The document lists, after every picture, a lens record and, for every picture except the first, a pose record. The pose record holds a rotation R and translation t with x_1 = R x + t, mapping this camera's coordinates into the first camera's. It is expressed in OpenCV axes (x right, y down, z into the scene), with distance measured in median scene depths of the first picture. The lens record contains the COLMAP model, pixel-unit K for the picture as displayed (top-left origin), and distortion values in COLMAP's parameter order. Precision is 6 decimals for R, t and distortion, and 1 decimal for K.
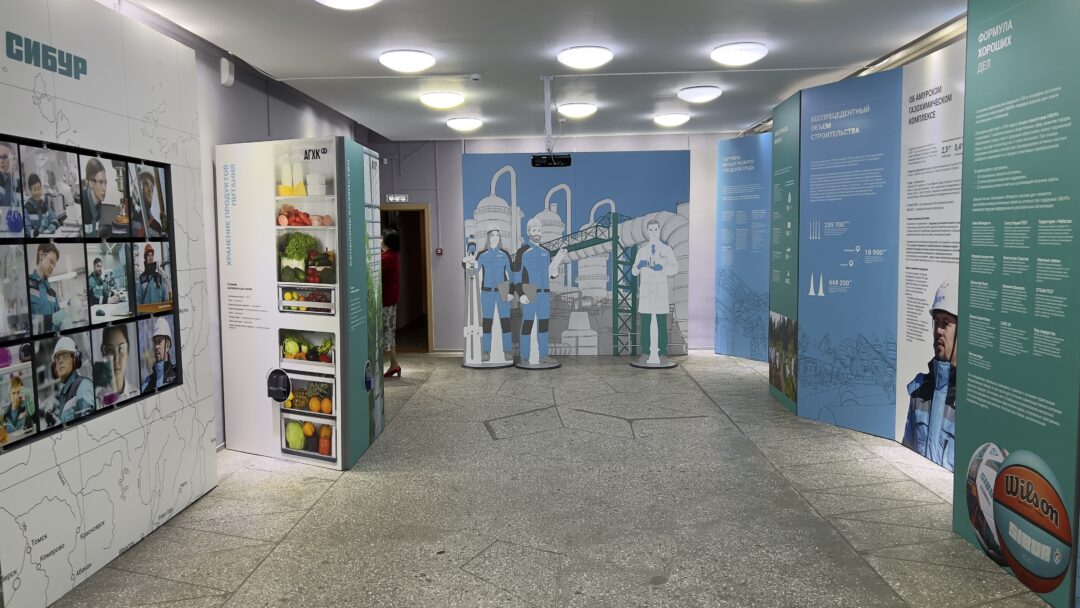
lens RADIAL K [[810.1, 0, 535.6], [0, 810.1, 305.2], [0, 0, 1]] dist [0.056146, -0.064881]
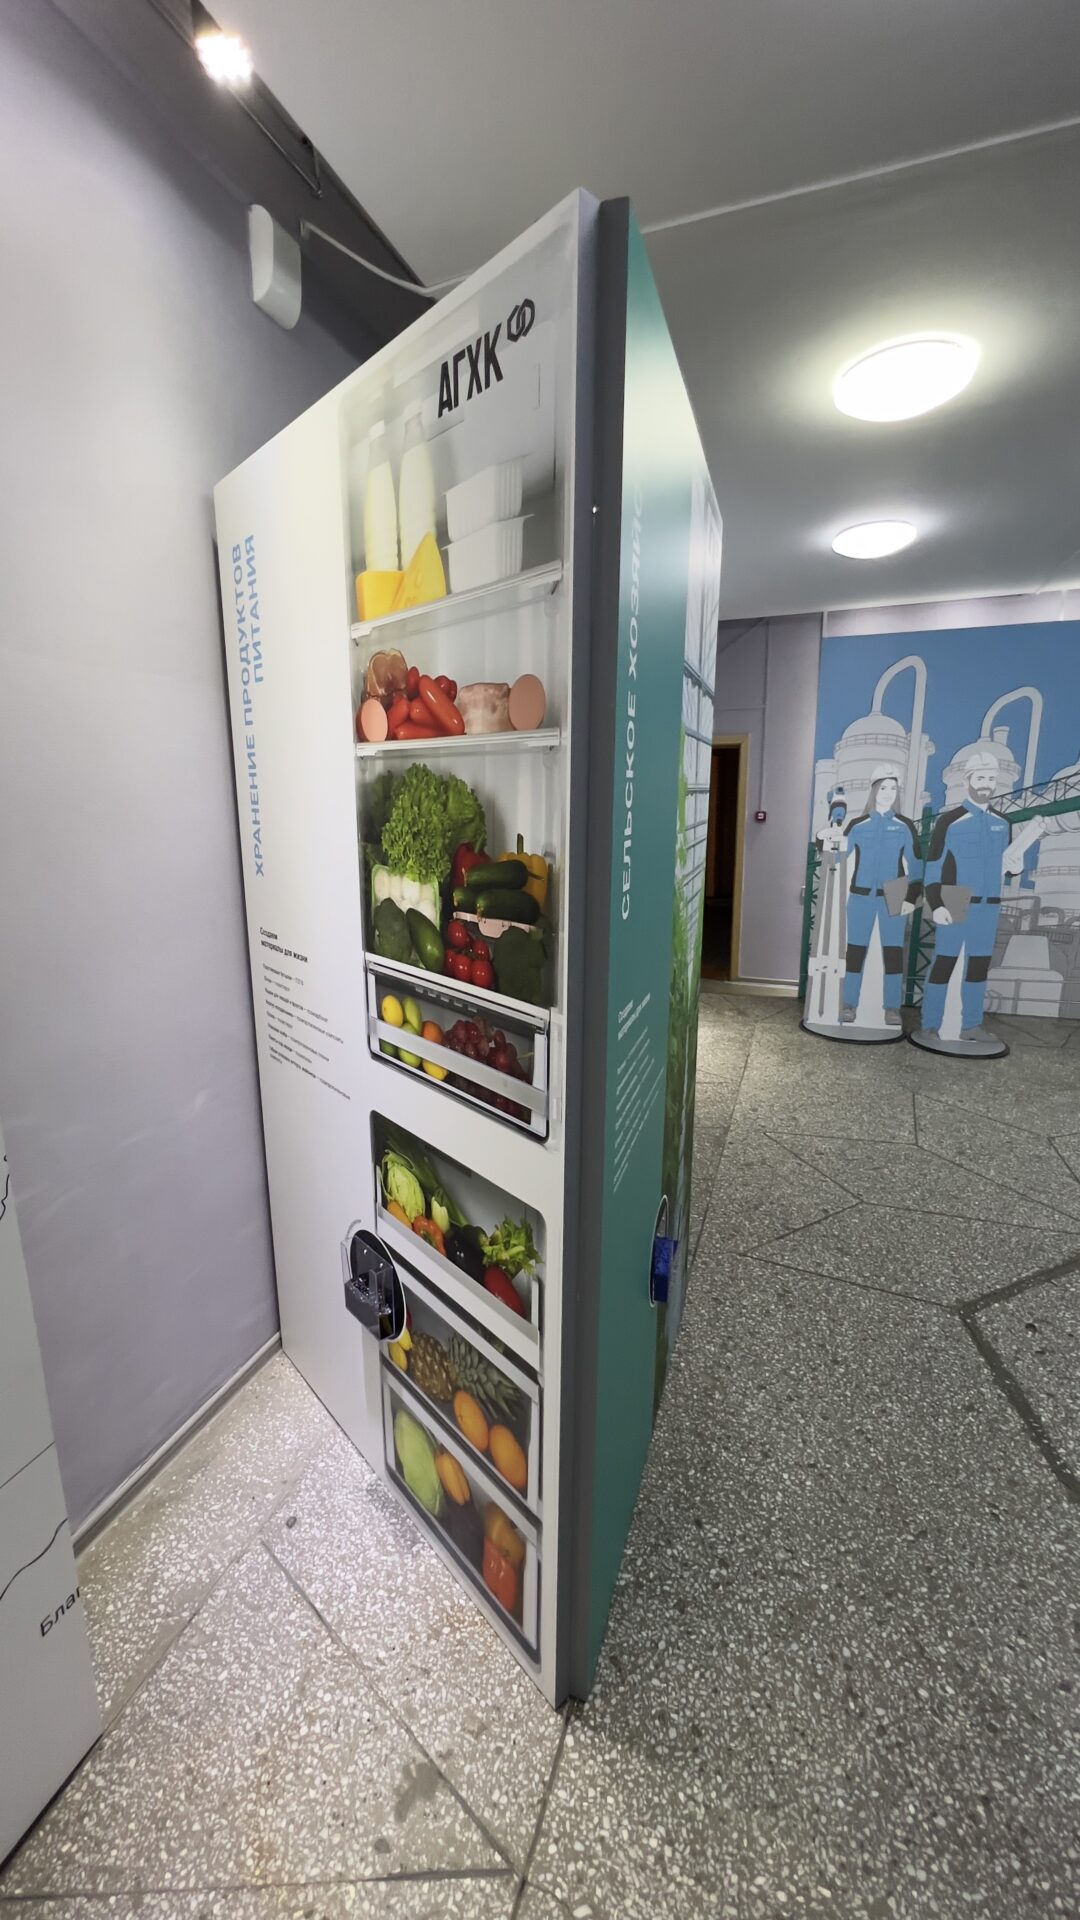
lens RADIAL K [[765.7, 0, 536.0], [0, 765.7, 957.7], [0, 0, 1]] dist [0.000466, 0.000020]
pose [[0.948261, 0.071895, -0.309246, -0.189399], [-0.031644, 0.990576, 0.133261, -0.066437], [0.315912, -0.116580, 0.941599, 0.811909]]
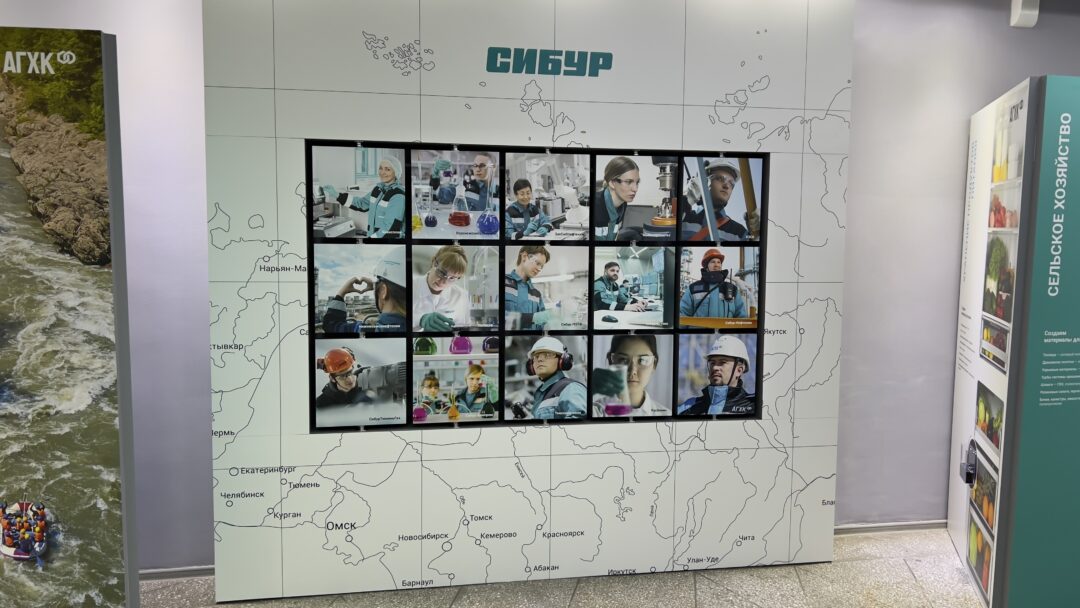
lens RADIAL K [[829.2, 0, 541.4], [0, 829.2, 309.1], [0, 0, 1]] dist [0.117765, -0.145292]
pose [[0.216928, 0.101750, -0.970870, 0.291947], [-0.096397, 0.991925, 0.082418, -0.055142], [0.971416, 0.075711, 0.224984, 0.517069]]
